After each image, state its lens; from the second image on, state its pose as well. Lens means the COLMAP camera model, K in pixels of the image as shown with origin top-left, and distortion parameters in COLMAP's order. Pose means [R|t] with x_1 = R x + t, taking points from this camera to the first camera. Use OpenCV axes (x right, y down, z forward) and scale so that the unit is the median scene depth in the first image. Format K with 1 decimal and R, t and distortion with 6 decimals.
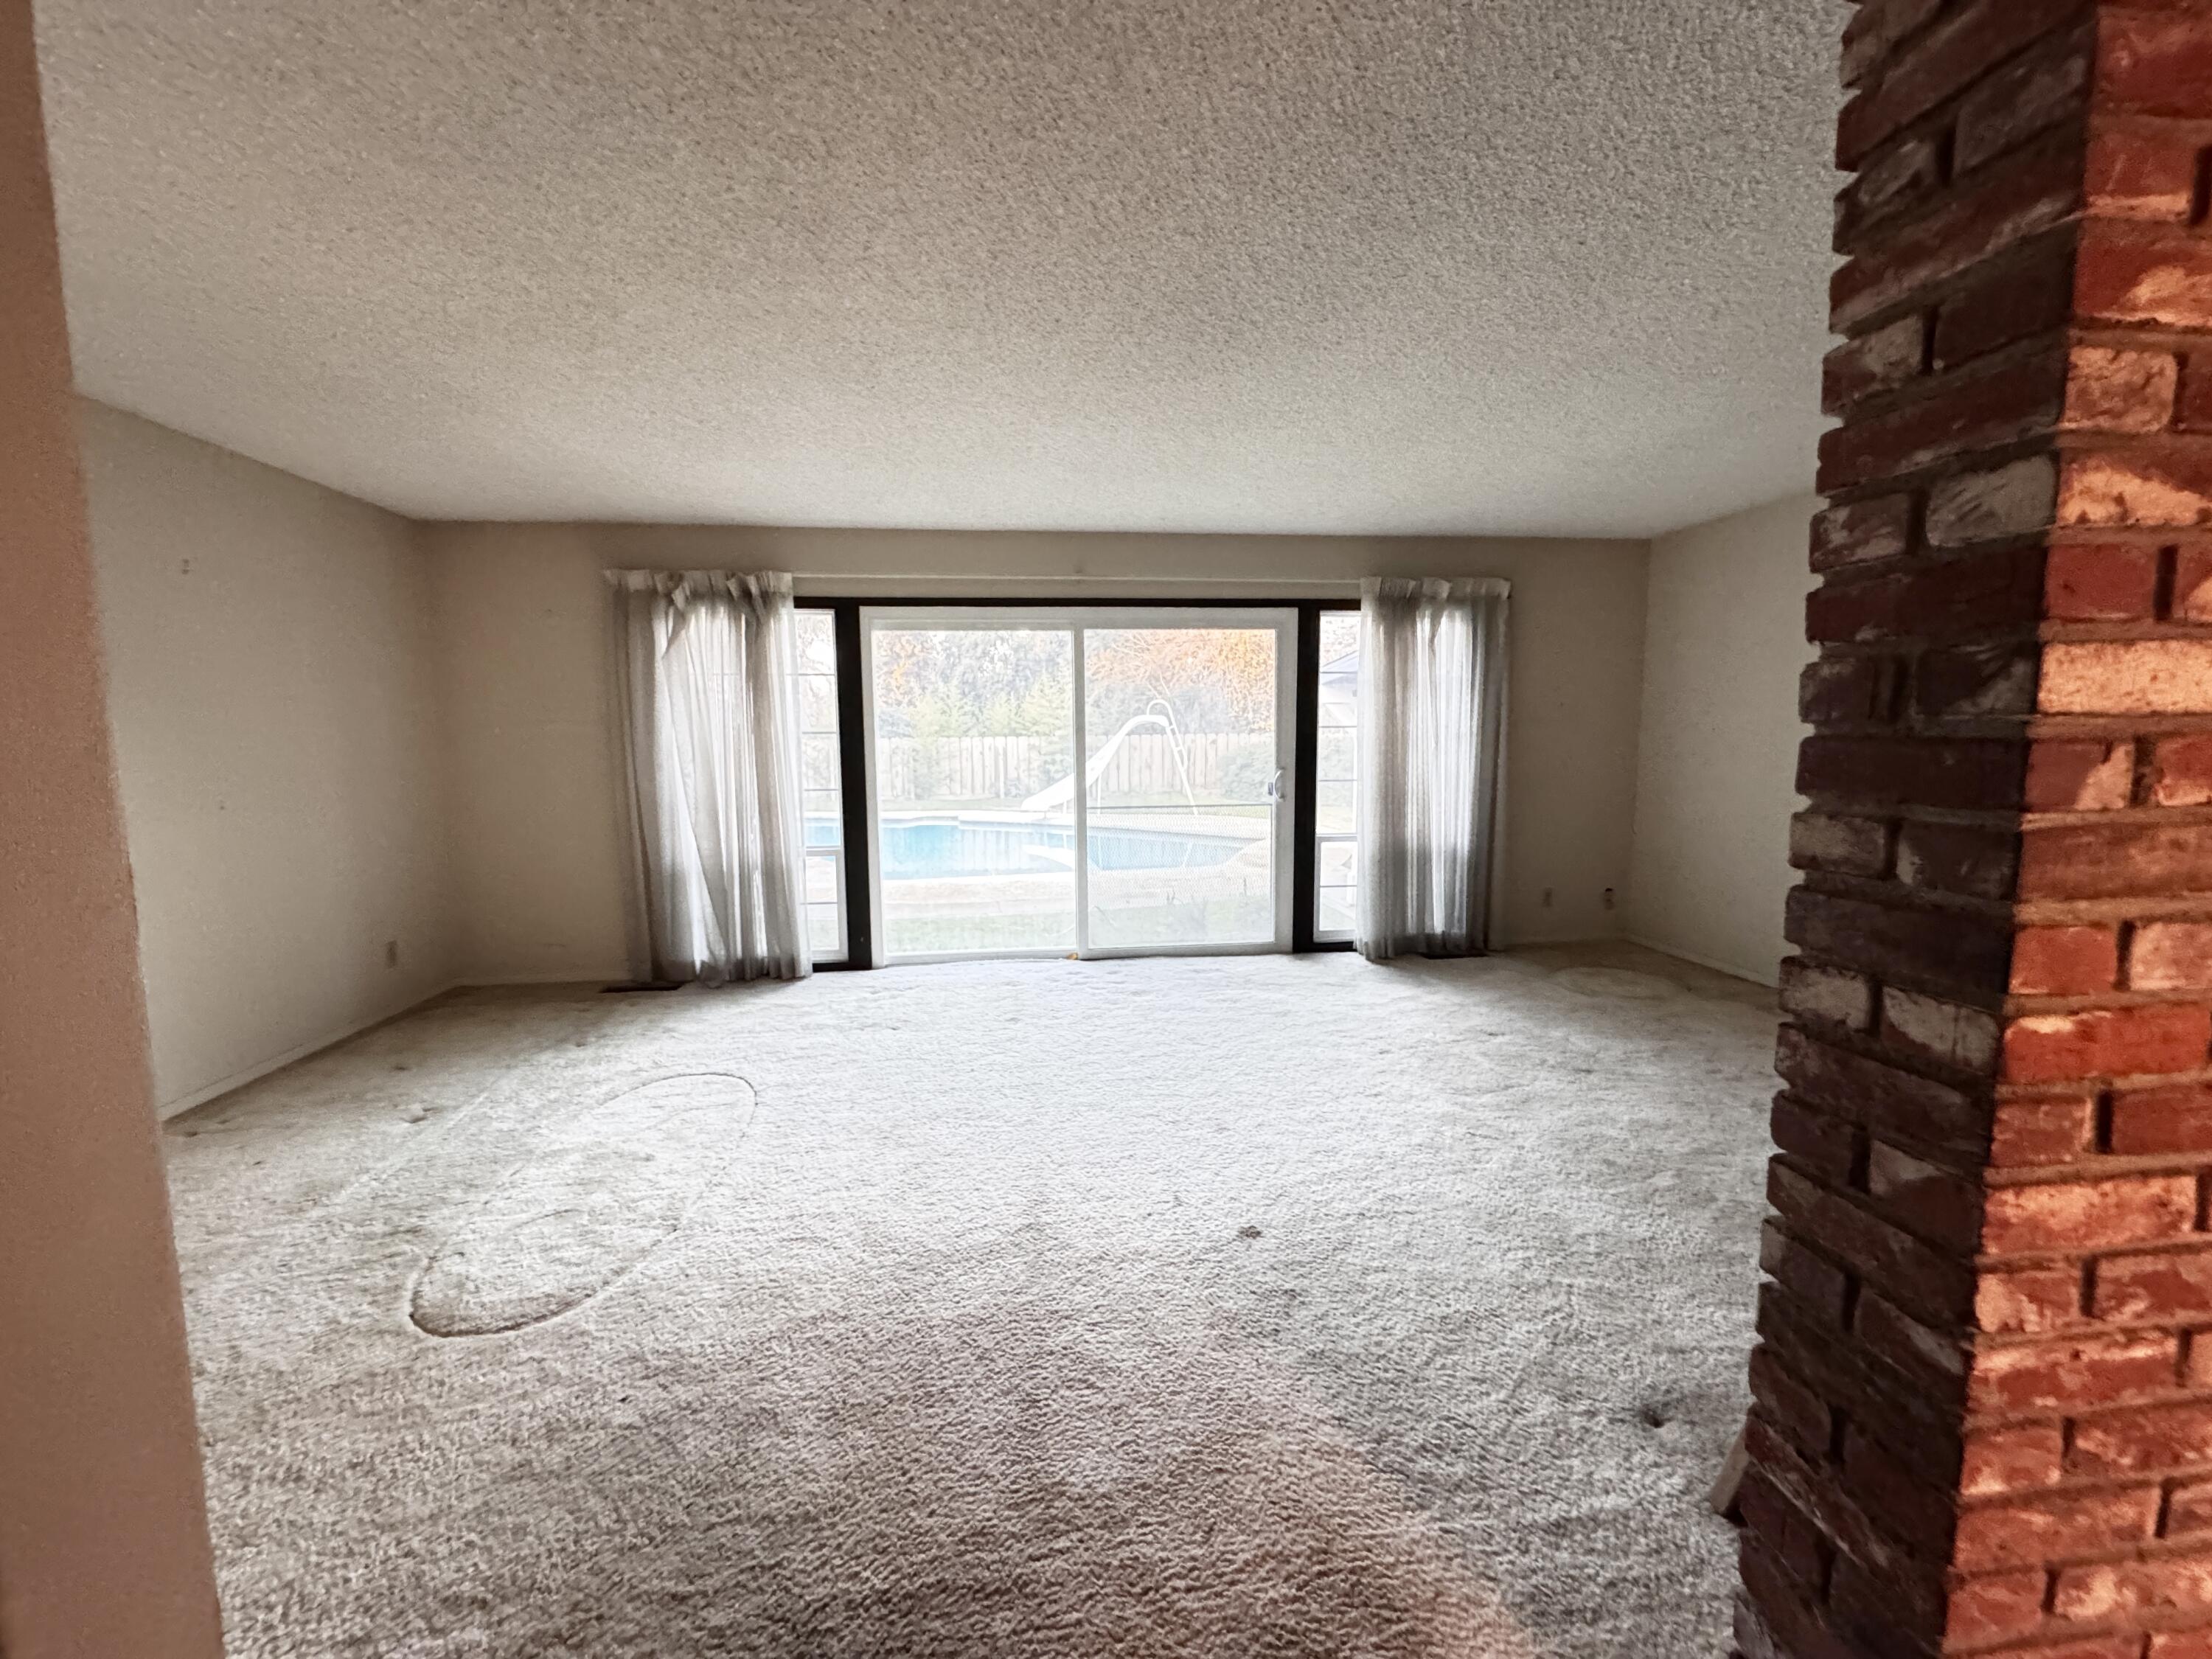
lens RADIAL K [[888.4, 0, 1110.3], [0, 888.4, 832.6], [0, 0, 1]] dist [0.002000, 0.000009]
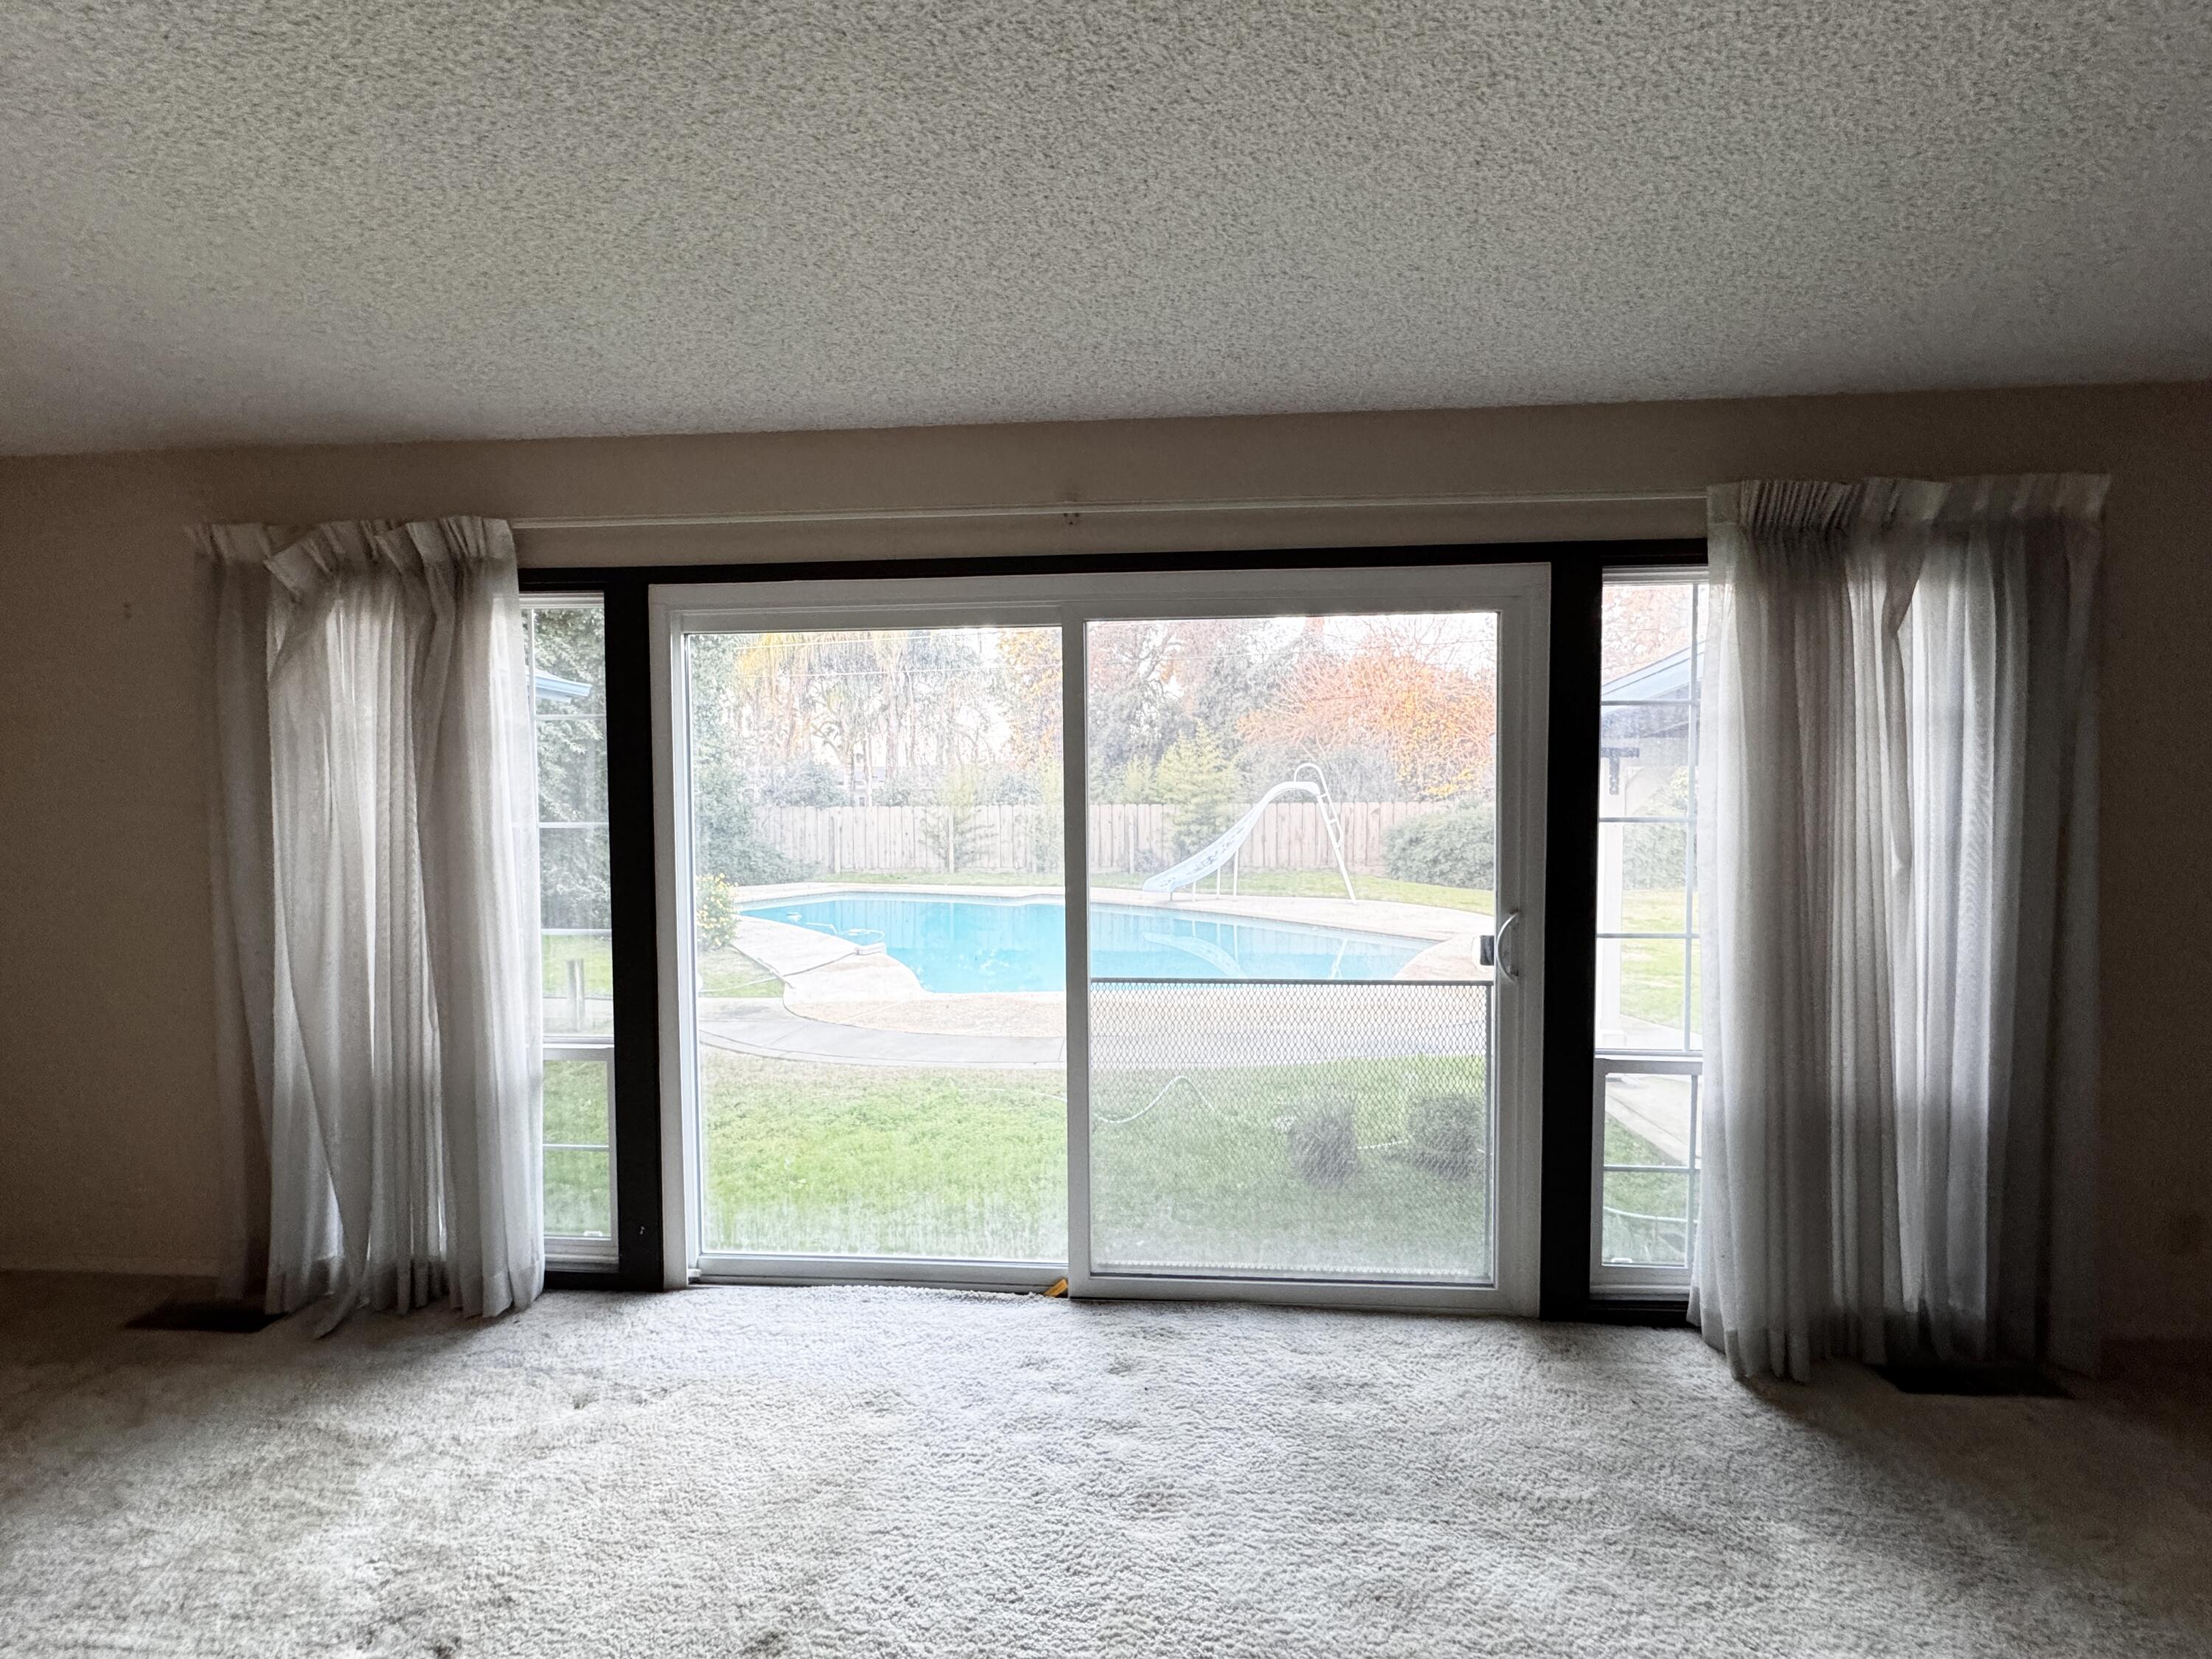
lens RADIAL K [[888.4, 0, 1105.9], [0, 888.4, 824.0], [0, 0, 1]] dist [0.002000, 0.000009]
pose [[0.983371, 0.010052, -0.181327, 0.068697], [-0.024658, 0.996611, -0.078480, -0.076103], [0.179924, 0.081647, 0.980286, 0.511450]]
